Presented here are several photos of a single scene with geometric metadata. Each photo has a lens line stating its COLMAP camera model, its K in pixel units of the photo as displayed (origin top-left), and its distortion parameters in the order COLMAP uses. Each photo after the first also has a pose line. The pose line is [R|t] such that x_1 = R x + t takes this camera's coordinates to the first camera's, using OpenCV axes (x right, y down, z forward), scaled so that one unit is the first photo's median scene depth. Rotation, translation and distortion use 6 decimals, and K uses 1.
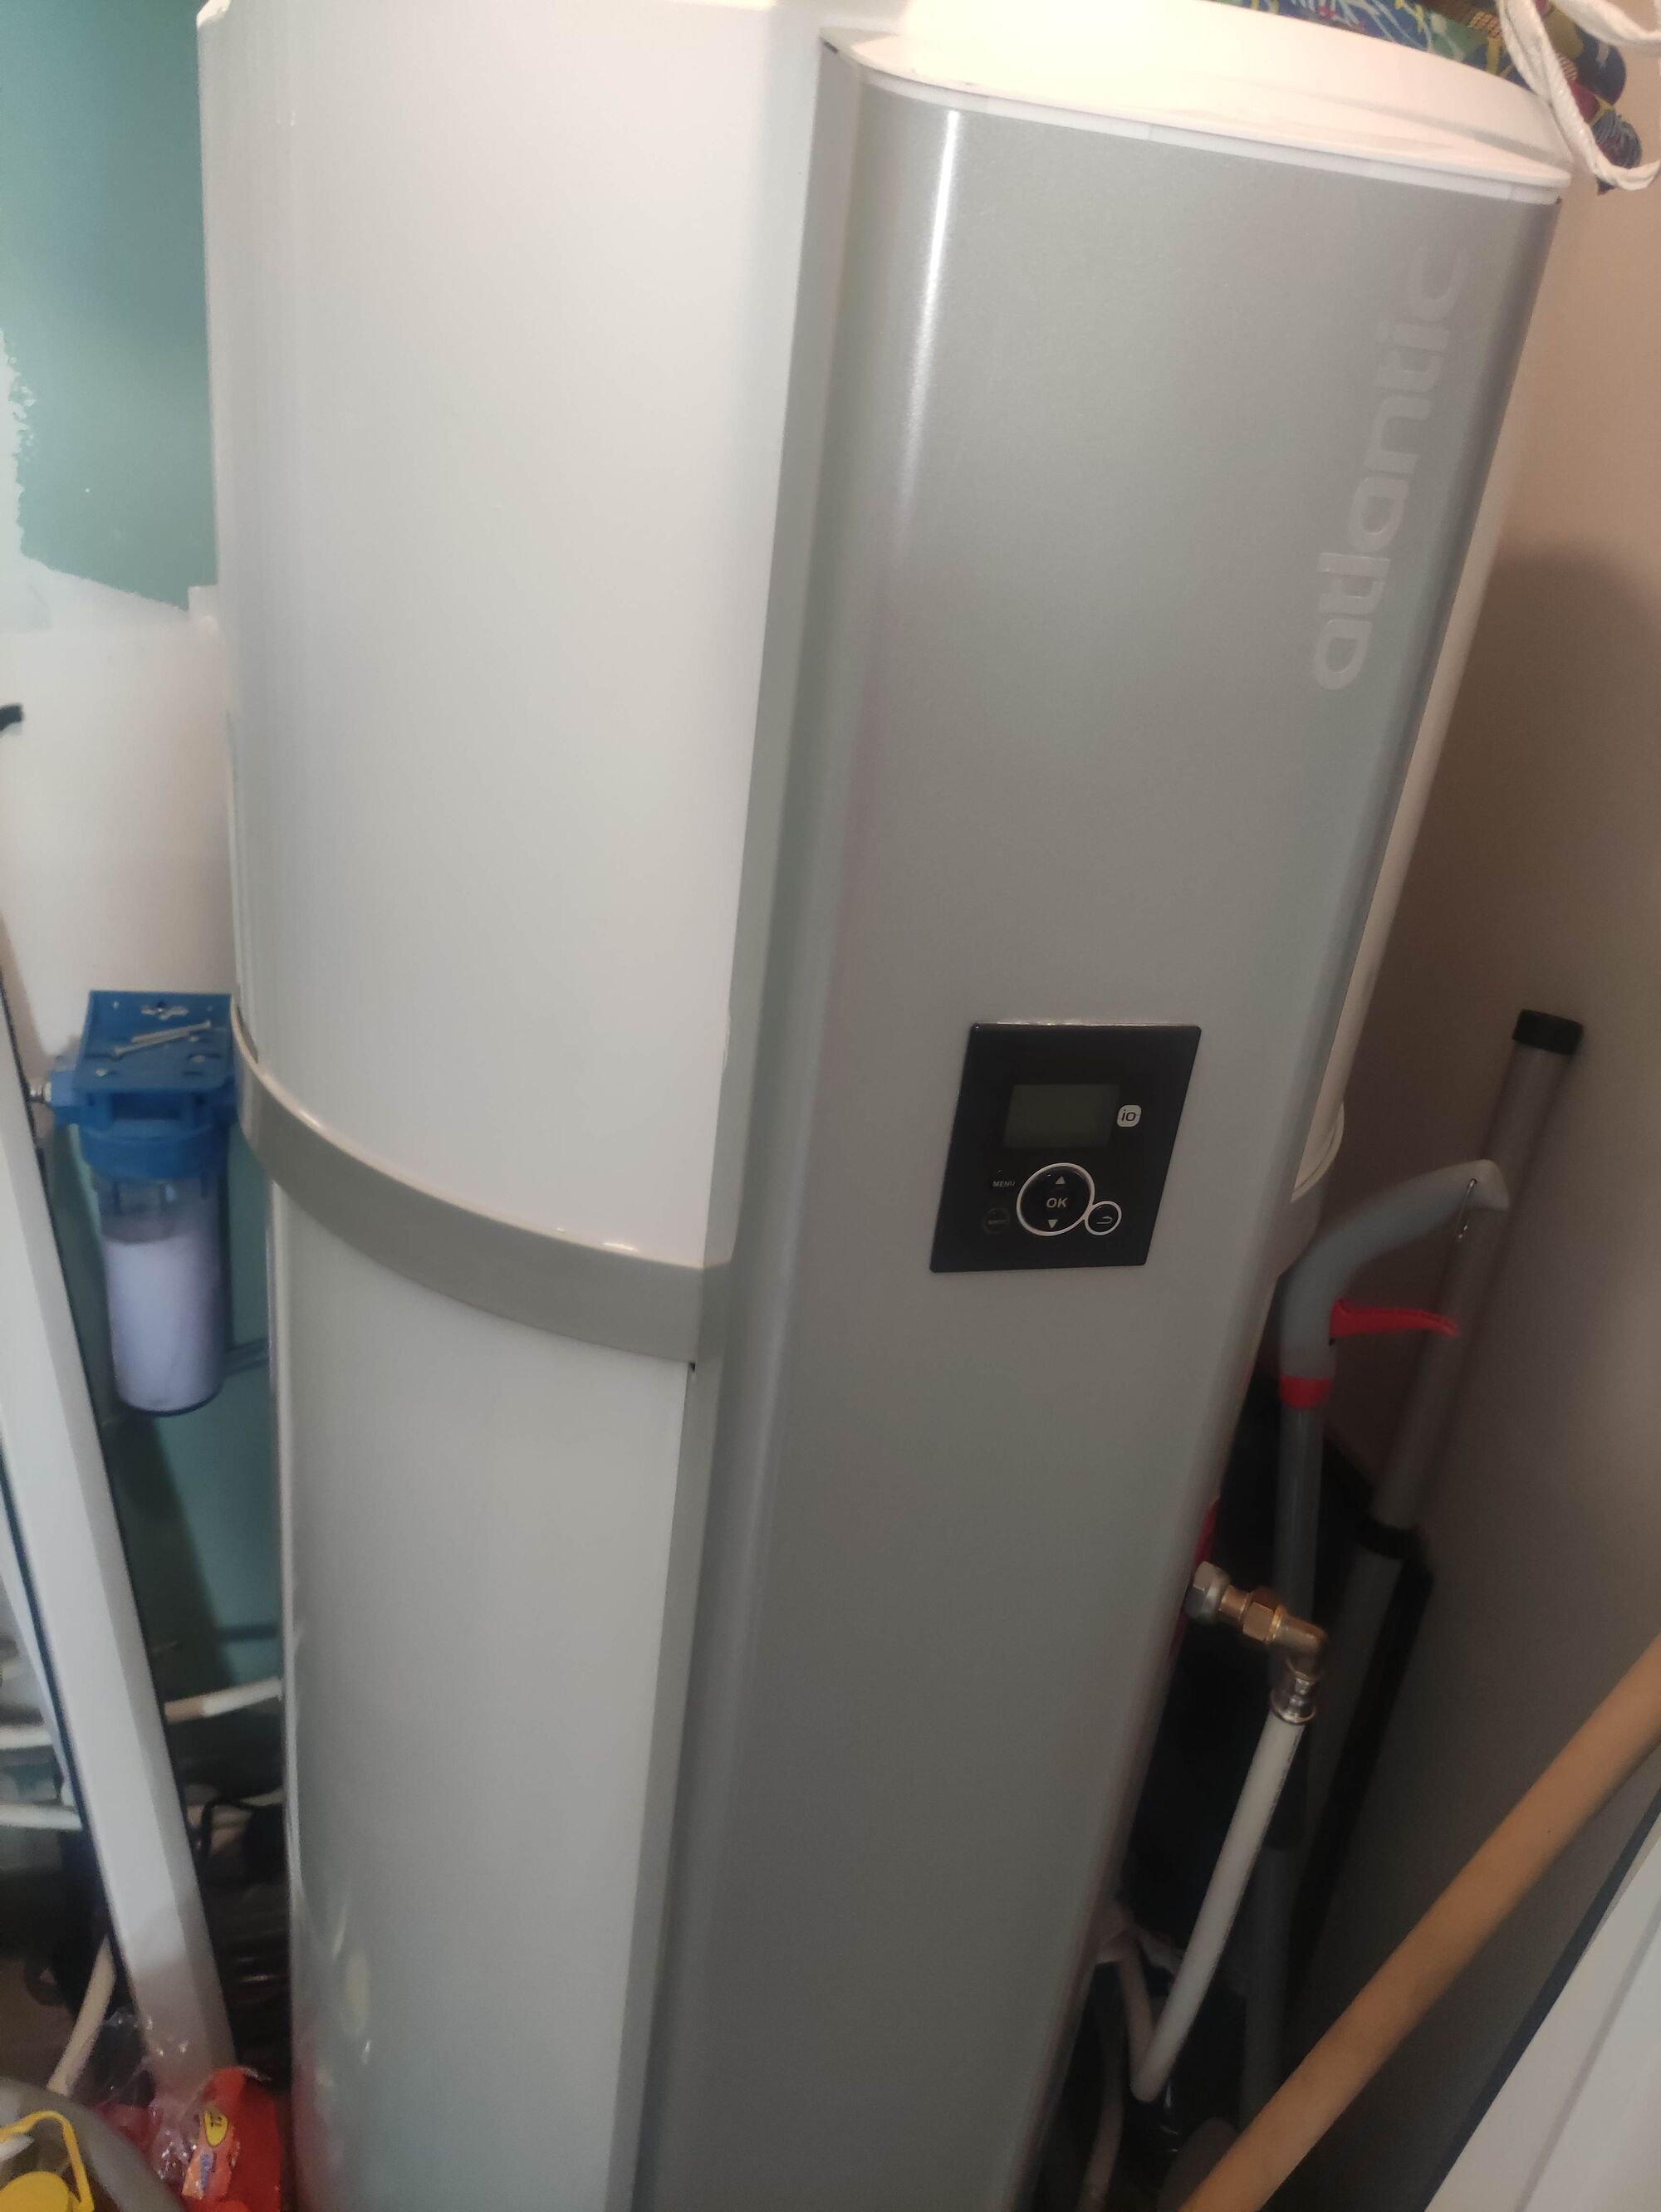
lens RADIAL K [[1671.7, 0, 833.4], [0, 1671.7, 1106.5], [0, 0, 1]] dist [0.034140, -0.016282]
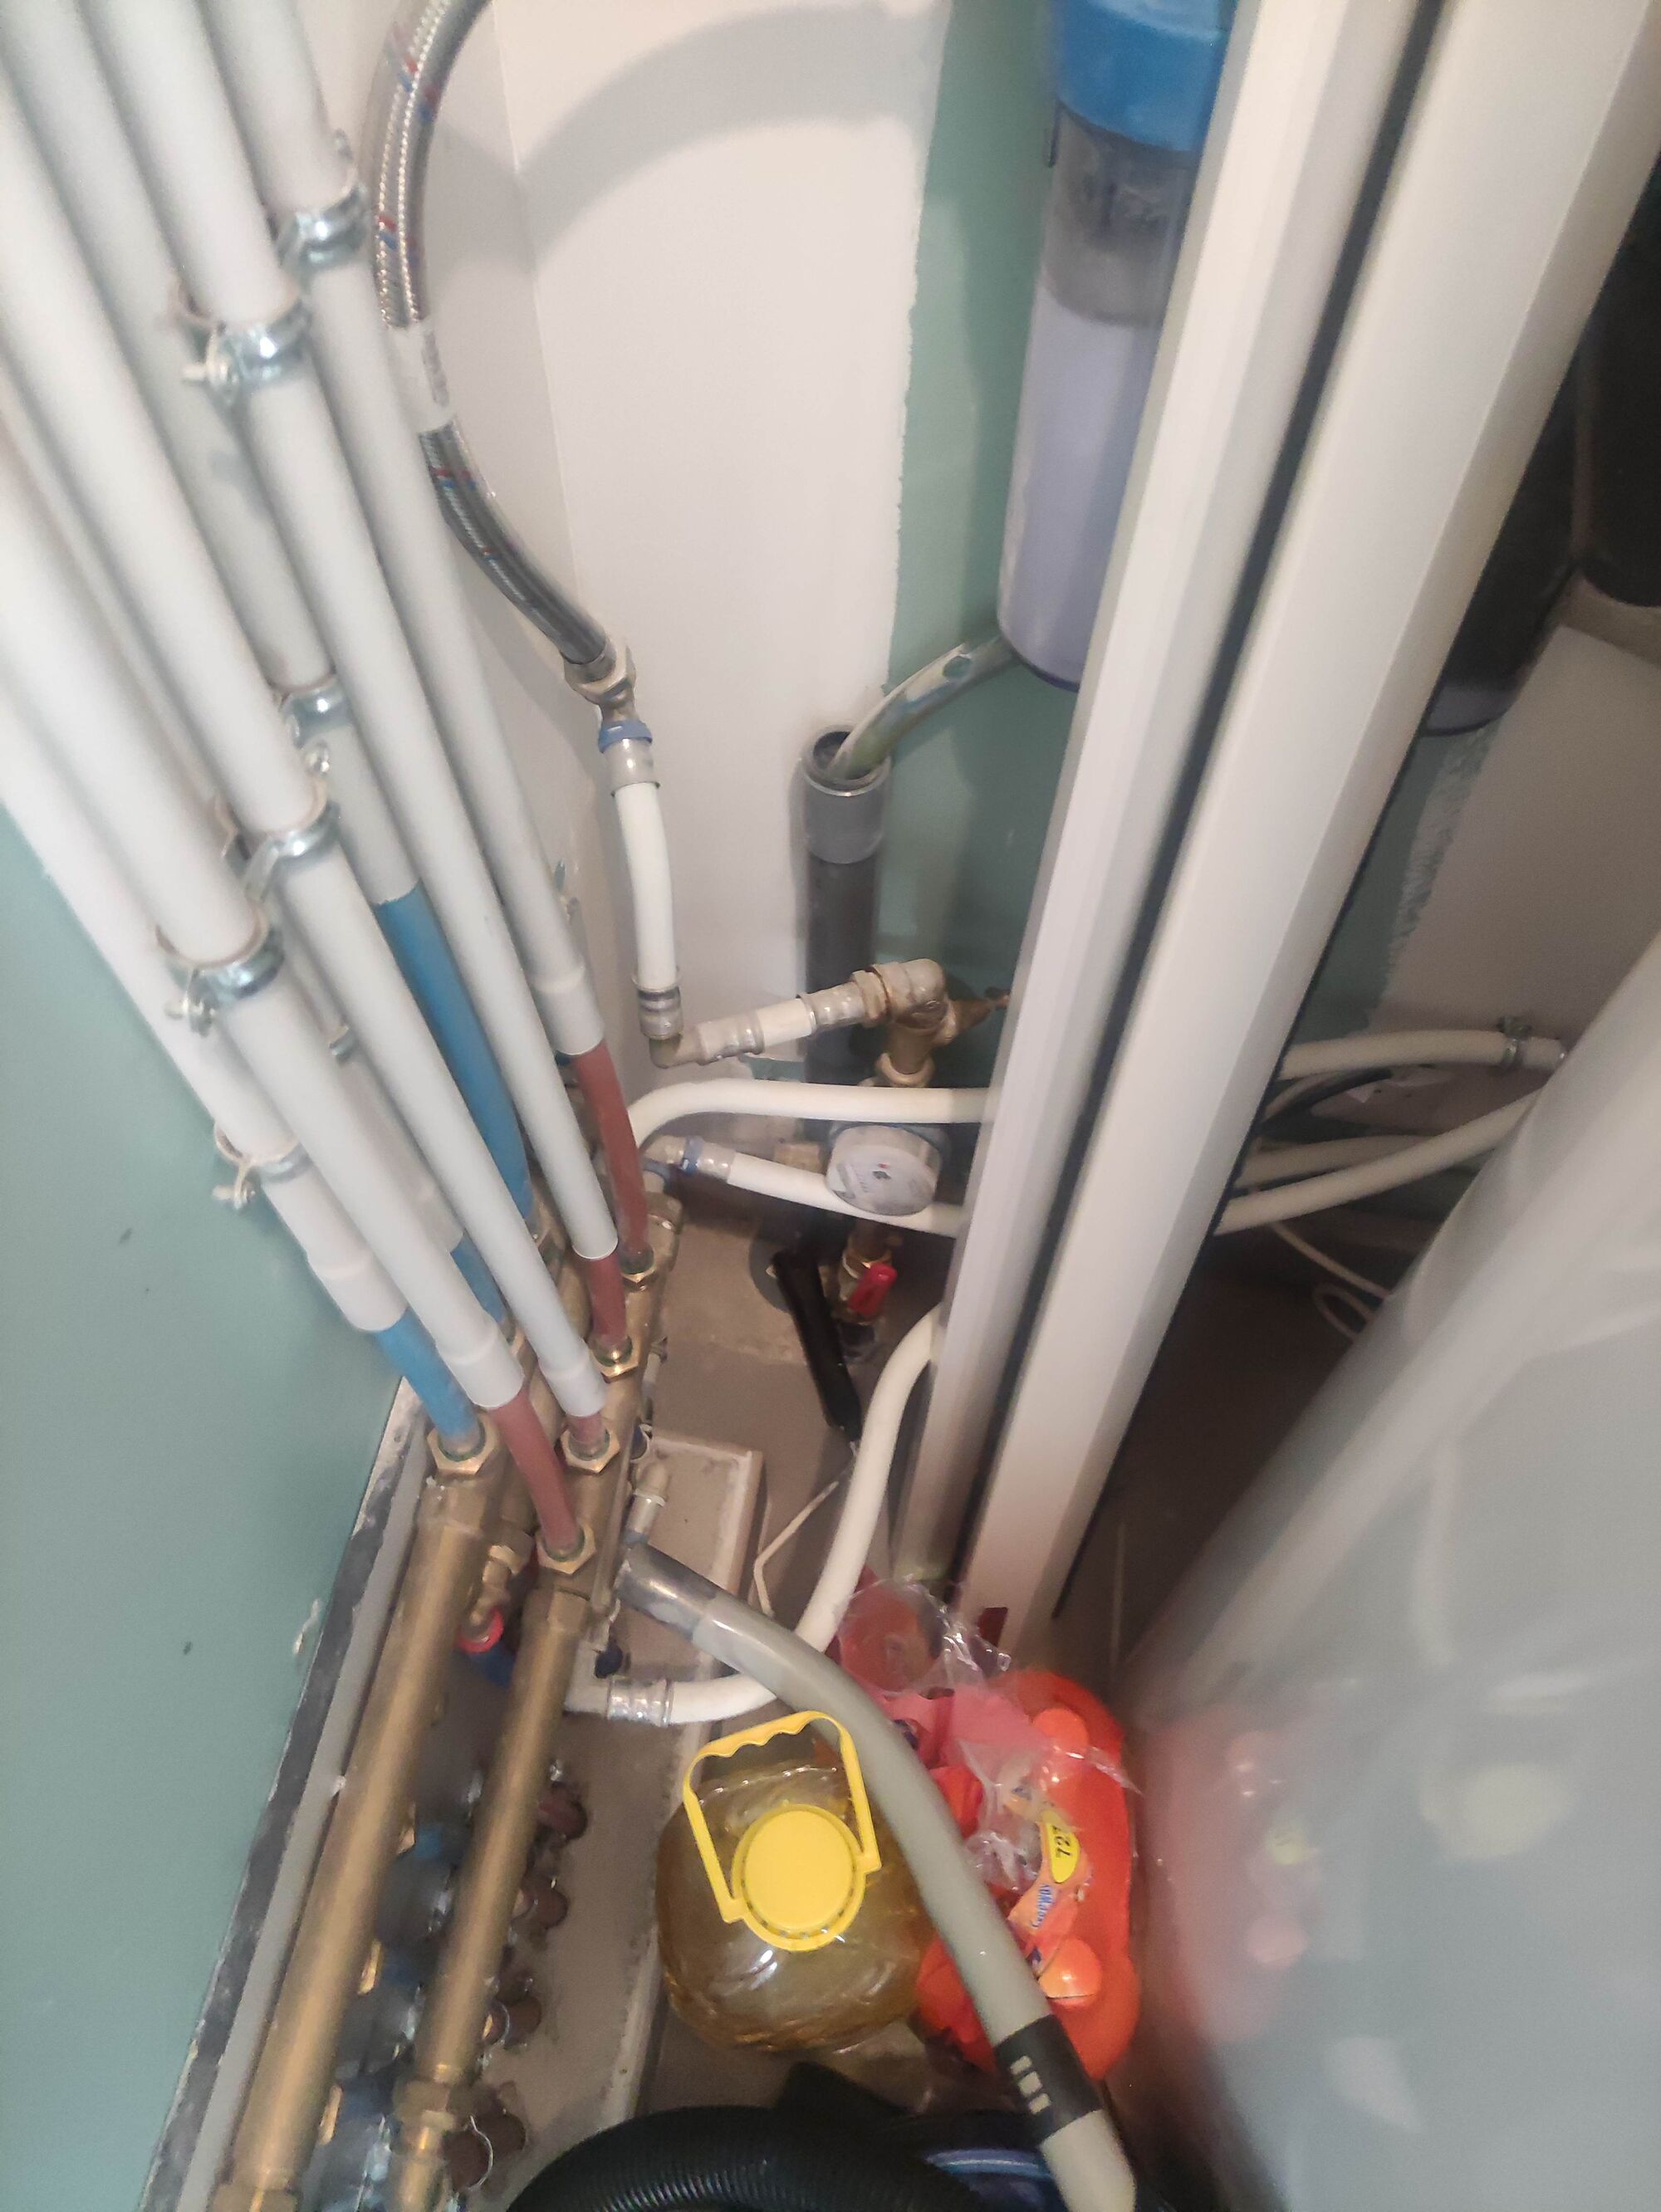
lens RADIAL K [[1665.1, 0, 834.4], [0, 1665.1, 1099.5], [0, 0, 1]] dist [0.039116, -0.011449]
pose [[0.926549, 0.253423, -0.277998, -0.323100], [-0.072123, 0.844985, 0.529904, 0.026223], [0.369194, -0.470932, 0.801198, 0.560676]]
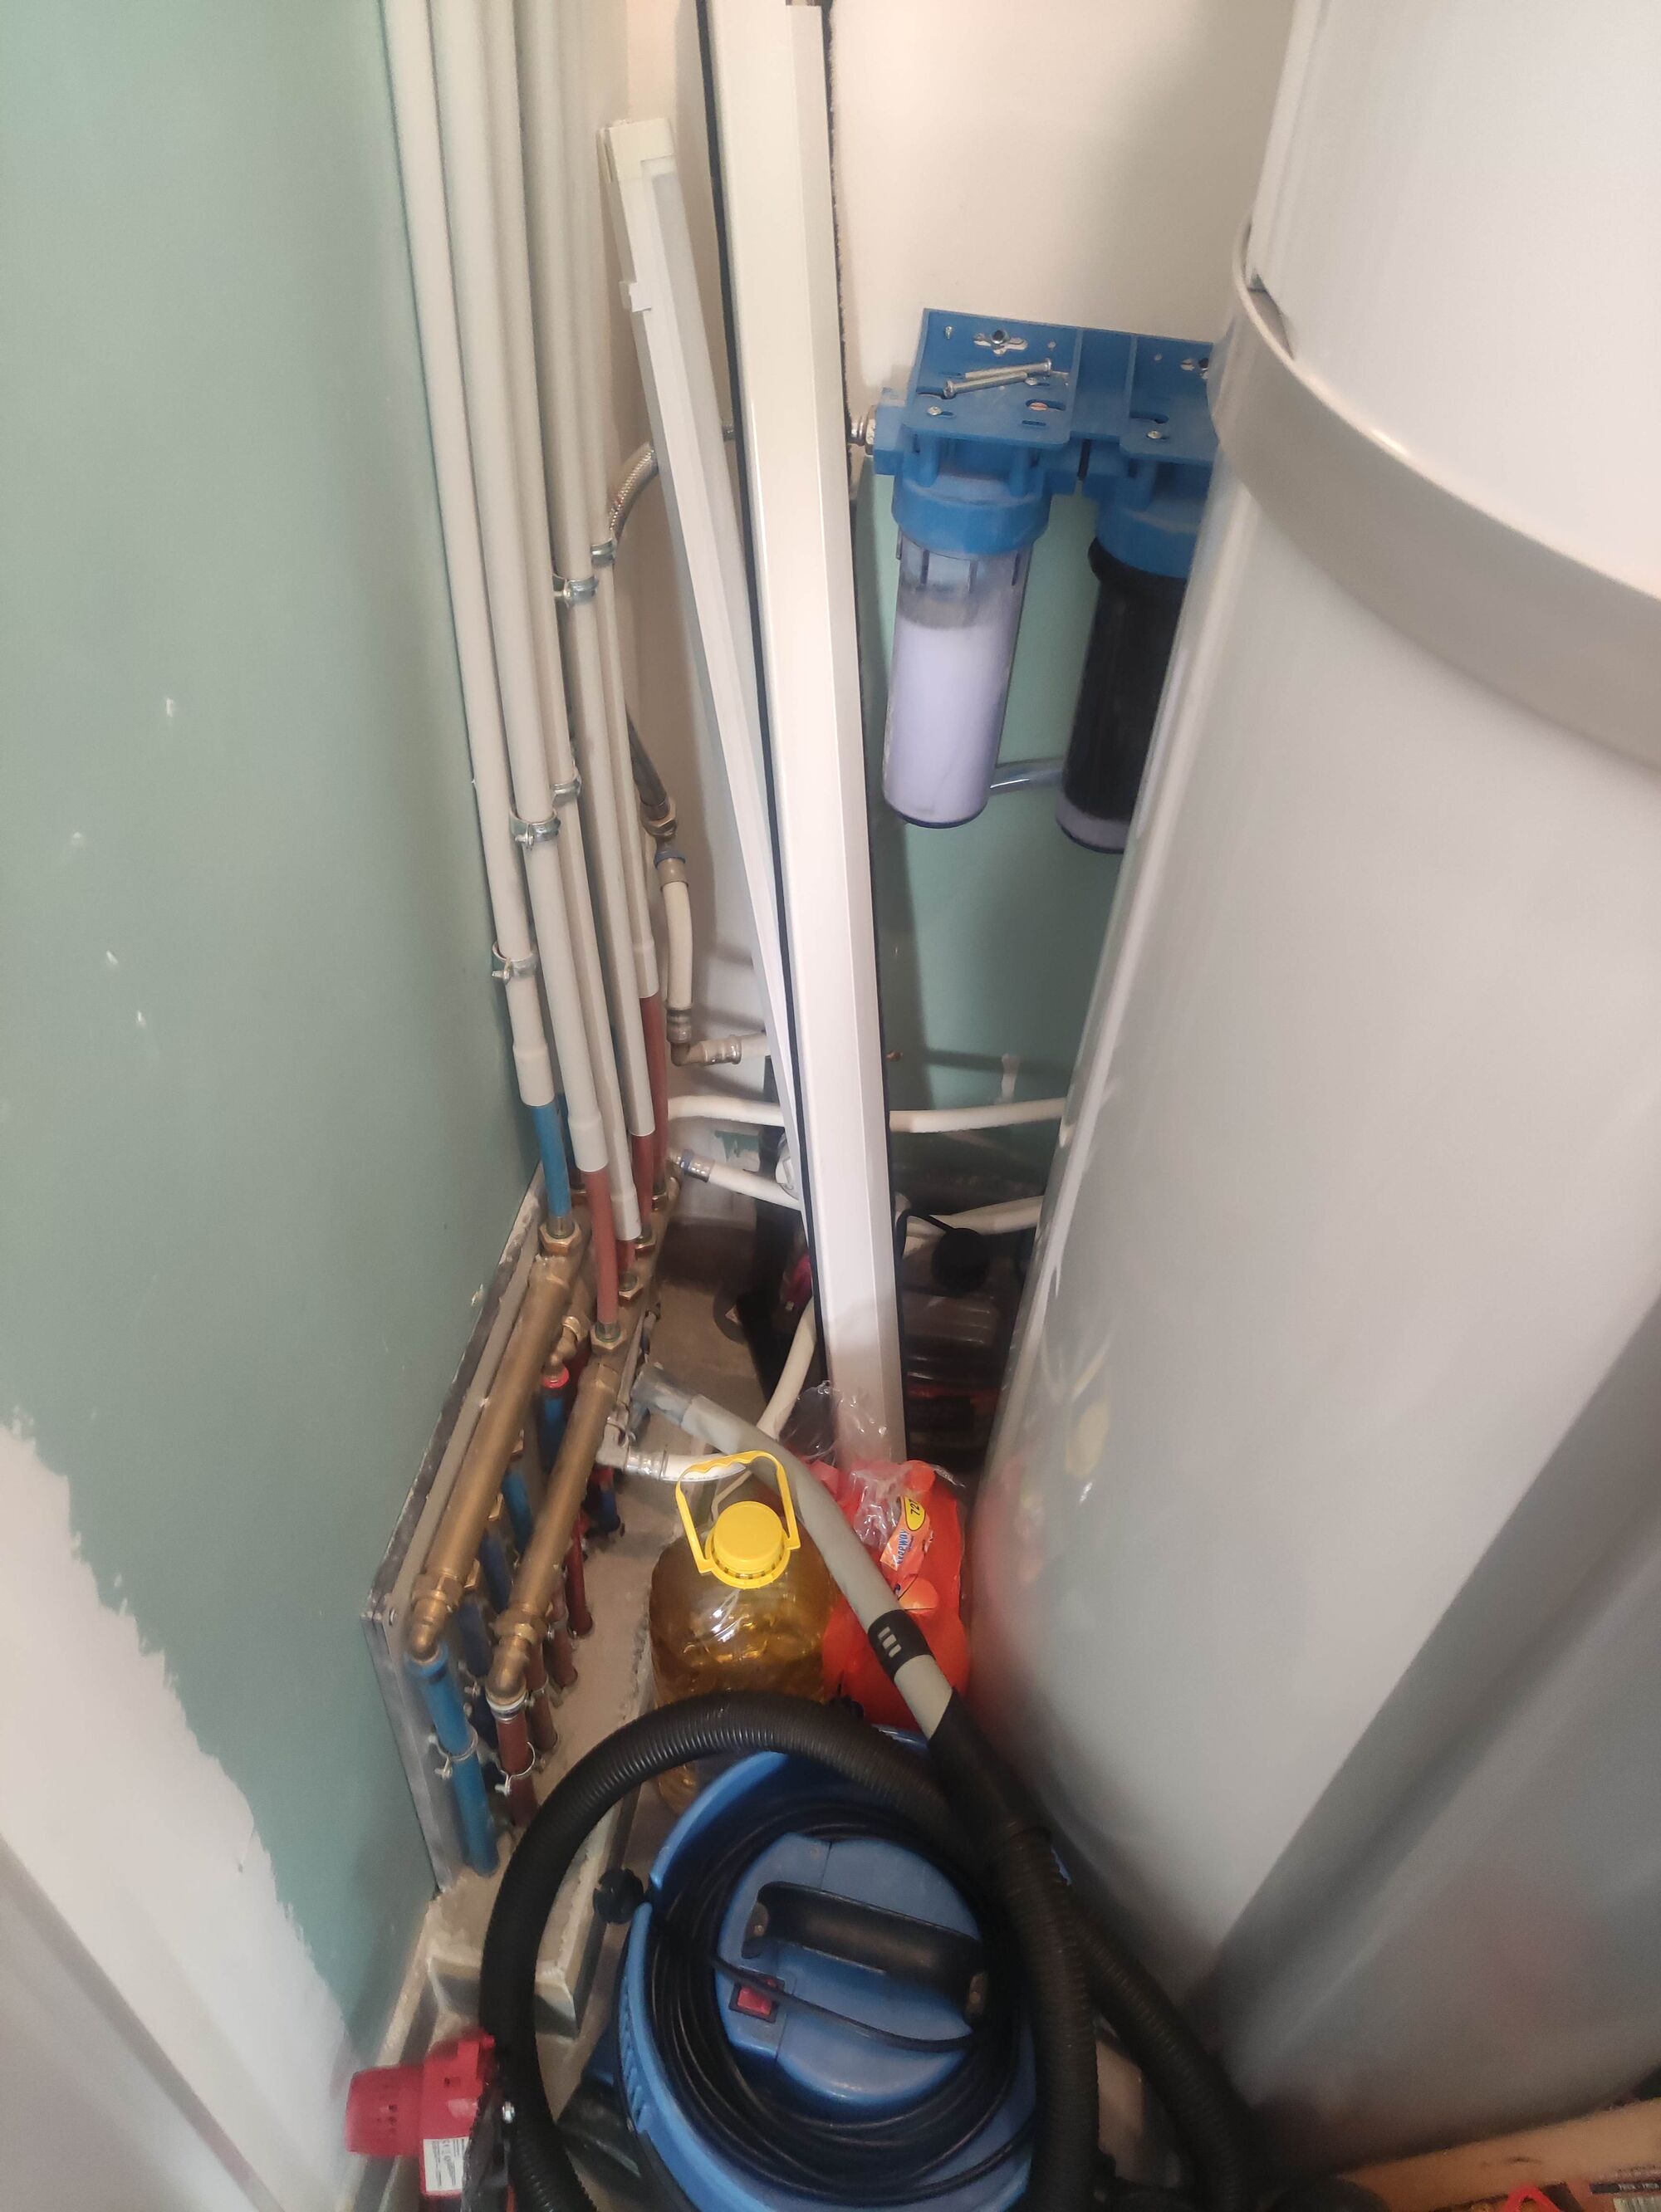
lens RADIAL K [[1671.7, 0, 832.1], [0, 1671.7, 1102.3], [0, 0, 1]] dist [0.034140, -0.016282]
pose [[0.928935, 0.212848, -0.302945, -0.146286], [-0.109852, 0.939837, 0.323479, 0.037374], [0.353571, -0.267212, 0.896429, 0.122850]]
